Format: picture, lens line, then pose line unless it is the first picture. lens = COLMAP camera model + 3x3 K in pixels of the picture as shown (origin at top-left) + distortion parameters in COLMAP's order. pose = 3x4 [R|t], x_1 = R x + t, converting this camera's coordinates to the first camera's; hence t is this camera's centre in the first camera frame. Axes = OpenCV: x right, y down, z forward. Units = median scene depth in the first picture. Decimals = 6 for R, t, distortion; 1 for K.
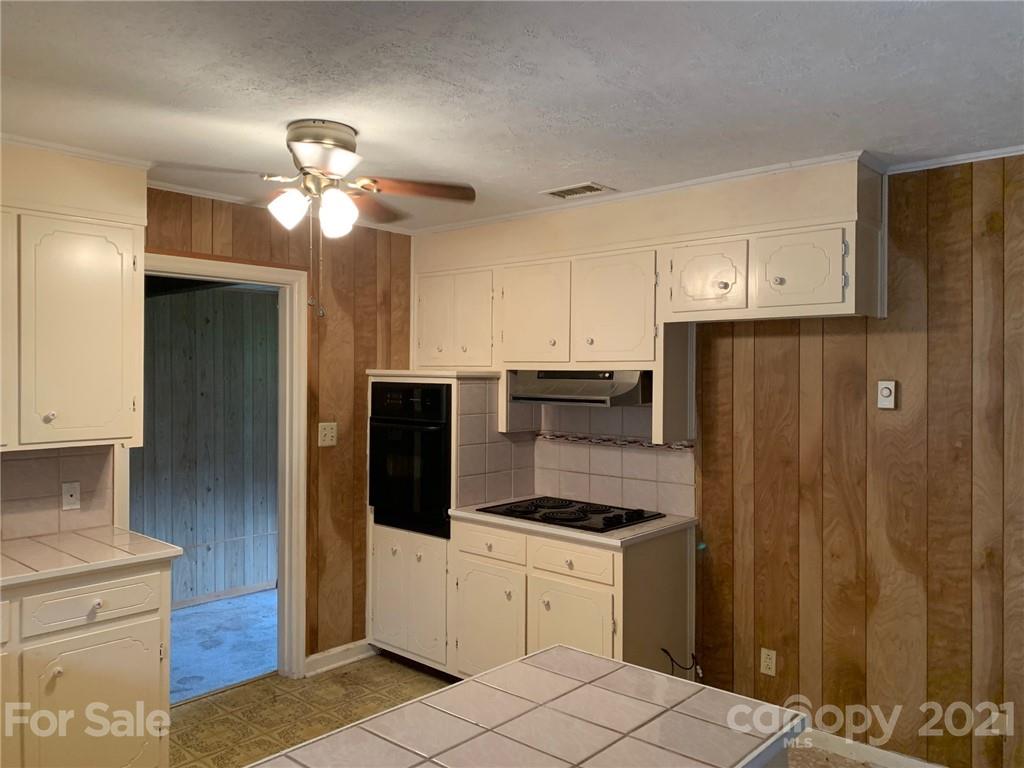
lens RADIAL K [[776.0, 0, 512.8], [0, 776.0, 376.2], [0, 0, 1]] dist [0.050558, -0.098803]
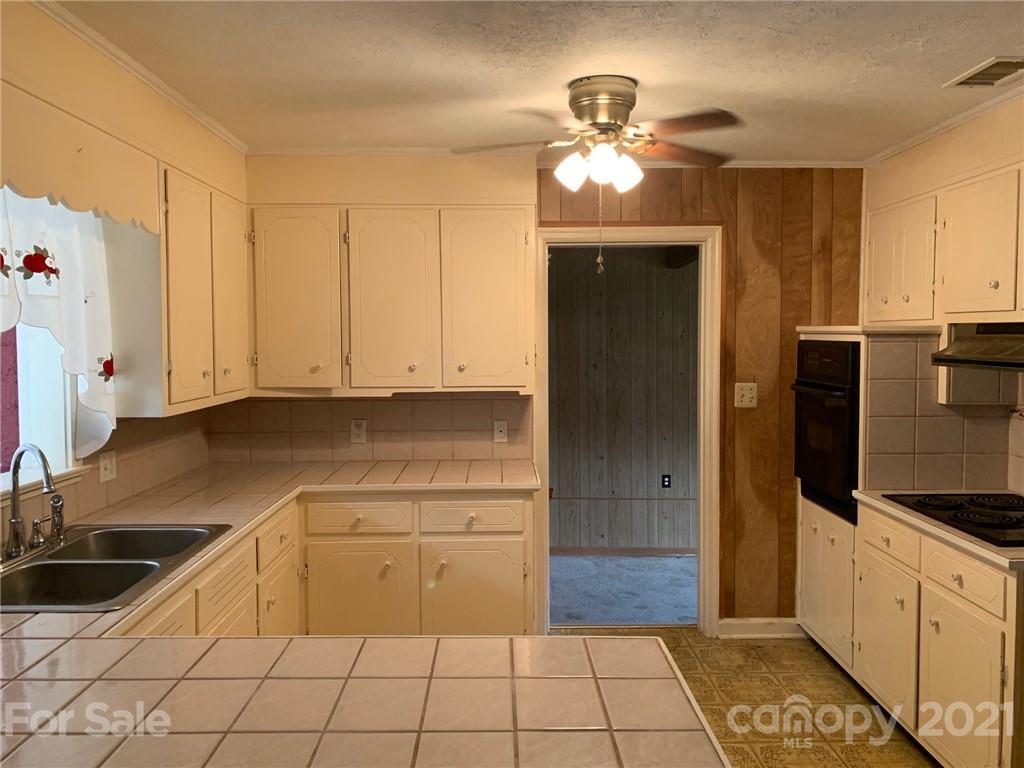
lens RADIAL K [[776.0, 0, 512.8], [0, 776.0, 376.2], [0, 0, 1]] dist [0.050558, -0.098803]
pose [[0.663645, 0.031866, -0.747369, 0.300401], [0.003633, 0.998943, 0.045818, 0.007251], [0.748039, -0.033122, 0.662828, 0.163102]]
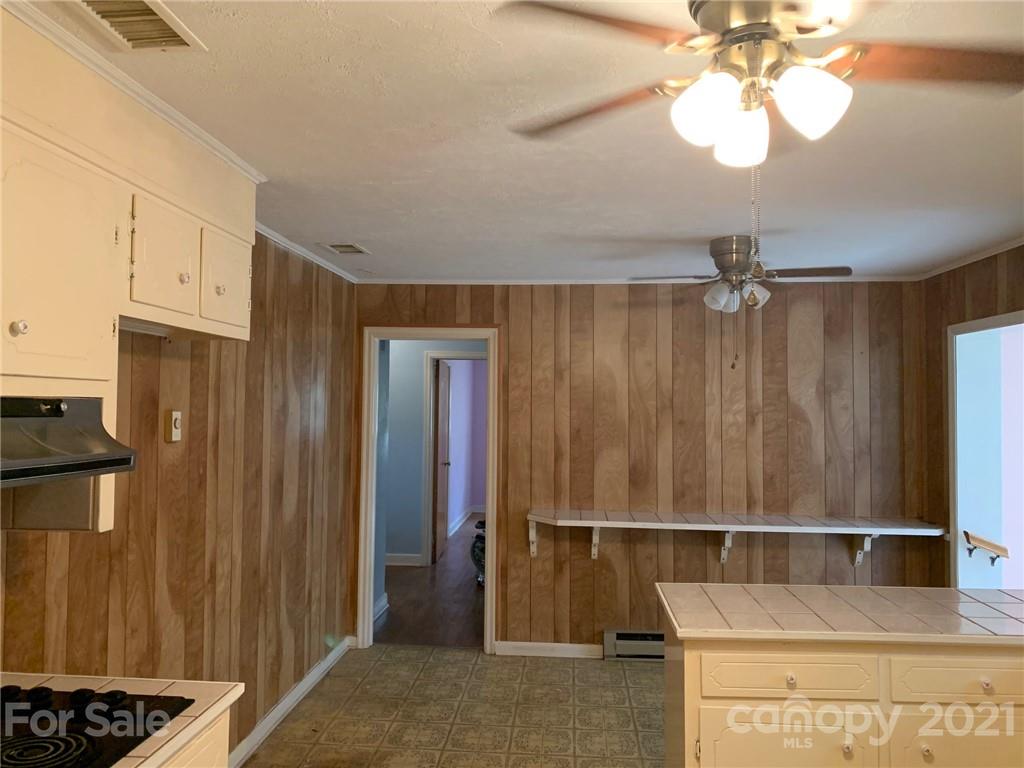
lens RADIAL K [[782.1, 0, 511.1], [0, 782.1, 375.9], [0, 0, 1]] dist [0.001669, 0.000440]
pose [[-0.592773, 0.022213, 0.805064, -0.400559], [-0.009321, 0.999363, -0.034438, -0.006987], [-0.805316, -0.027918, -0.592188, 0.995392]]
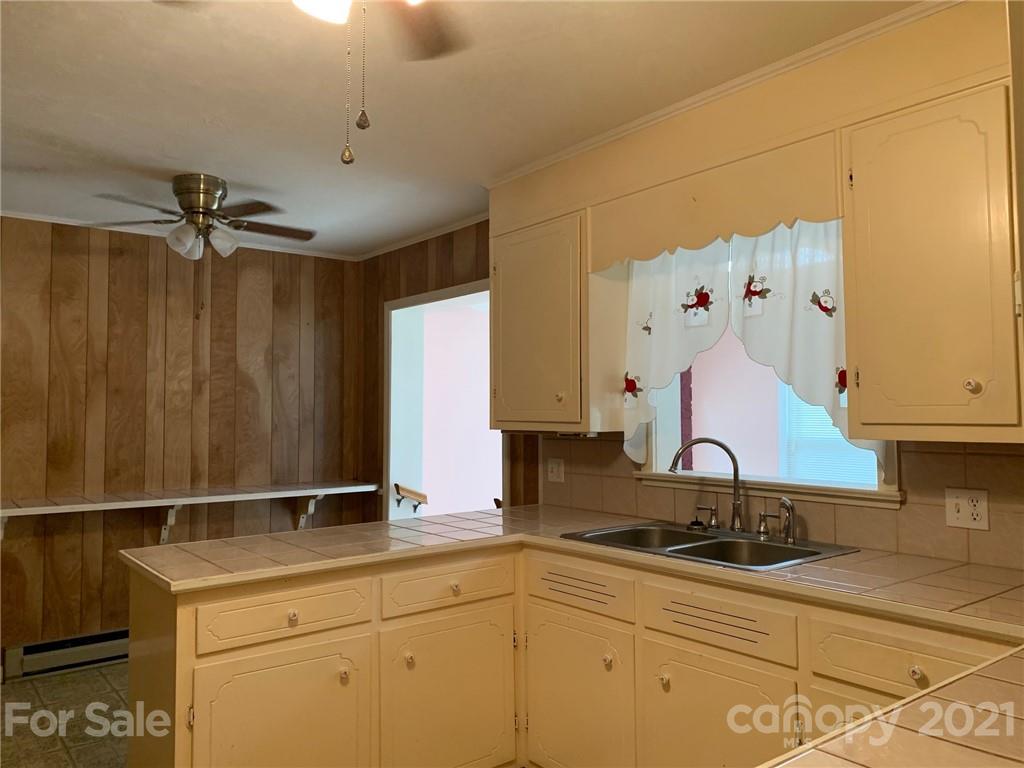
lens RADIAL K [[776.0, 0, 512.8], [0, 776.0, 376.2], [0, 0, 1]] dist [0.050558, -0.098803]
pose [[-0.980763, 0.007930, 0.195042, -0.306393], [-0.000930, 0.998973, -0.045295, 0.055990], [-0.195201, -0.044605, -0.979748, 1.000685]]
